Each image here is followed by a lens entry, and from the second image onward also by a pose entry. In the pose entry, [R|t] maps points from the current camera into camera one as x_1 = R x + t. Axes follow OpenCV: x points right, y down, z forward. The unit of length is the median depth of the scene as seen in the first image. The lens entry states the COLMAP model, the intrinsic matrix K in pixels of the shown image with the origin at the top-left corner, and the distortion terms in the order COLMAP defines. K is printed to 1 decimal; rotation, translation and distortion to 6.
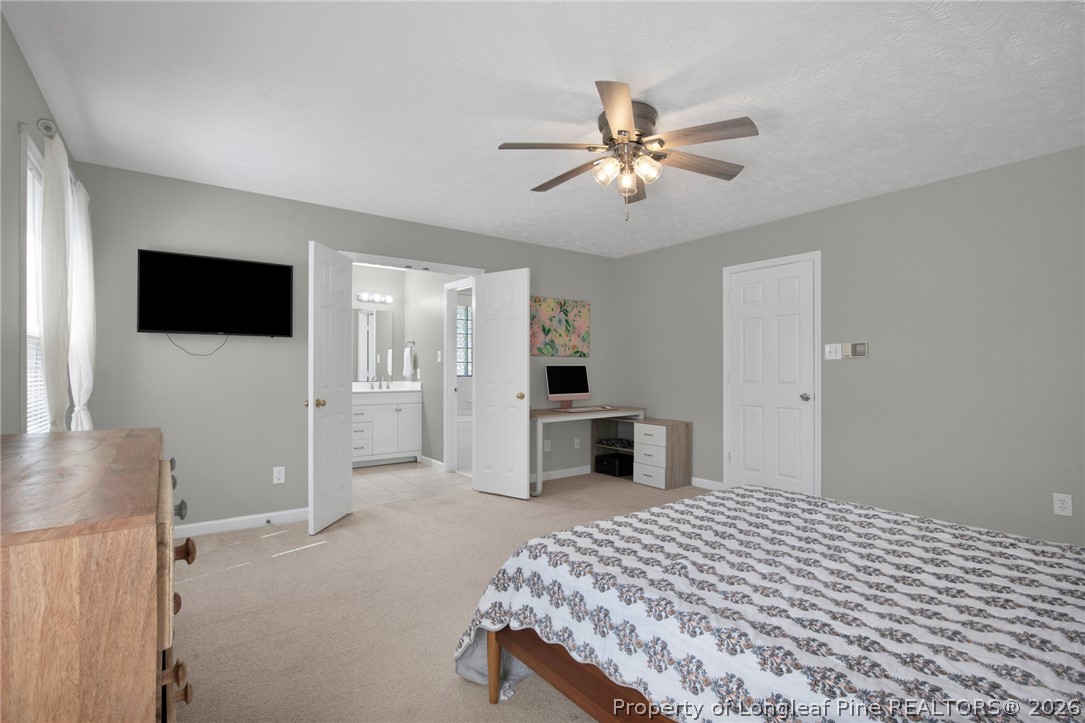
lens RADIAL K [[505.2, 0, 547.6], [0, 505.2, 362.3], [0, 0, 1]] dist [-0.021917, 0.010842]
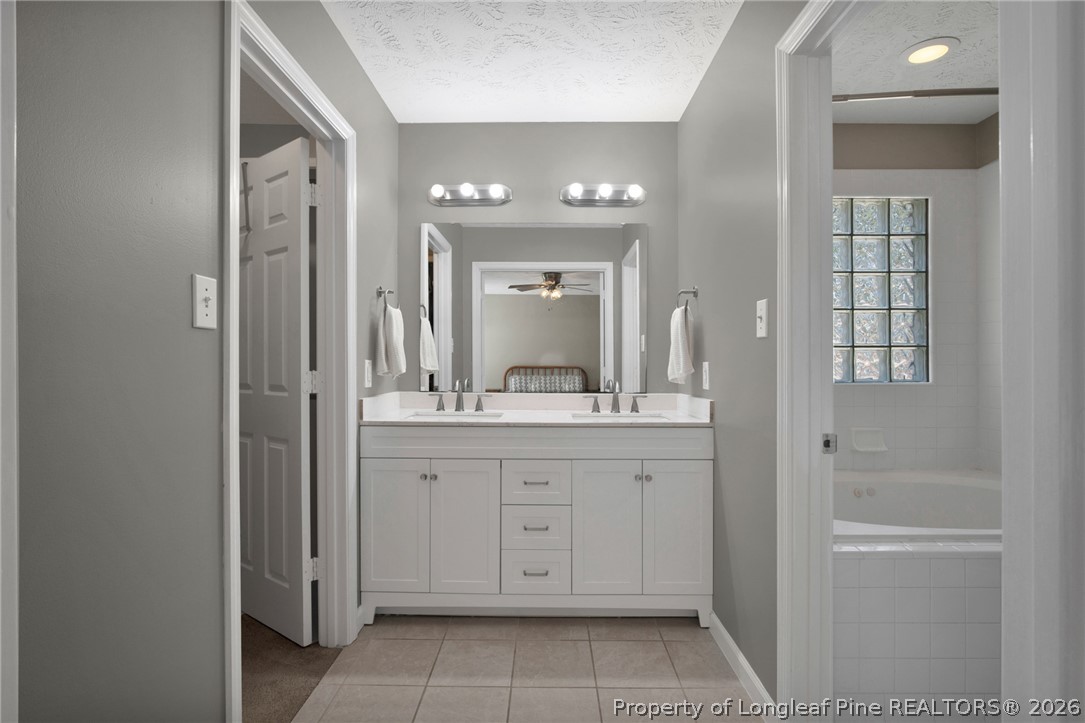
lens RADIAL K [[505.2, 0, 547.6], [0, 505.2, 362.3], [0, 0, 1]] dist [-0.021917, 0.010842]
pose [[0.802622, -0.000608, -0.596488, -0.130806], [0.007444, 0.999932, 0.008997, 0.008449], [0.596442, -0.011662, 0.802571, 0.642408]]
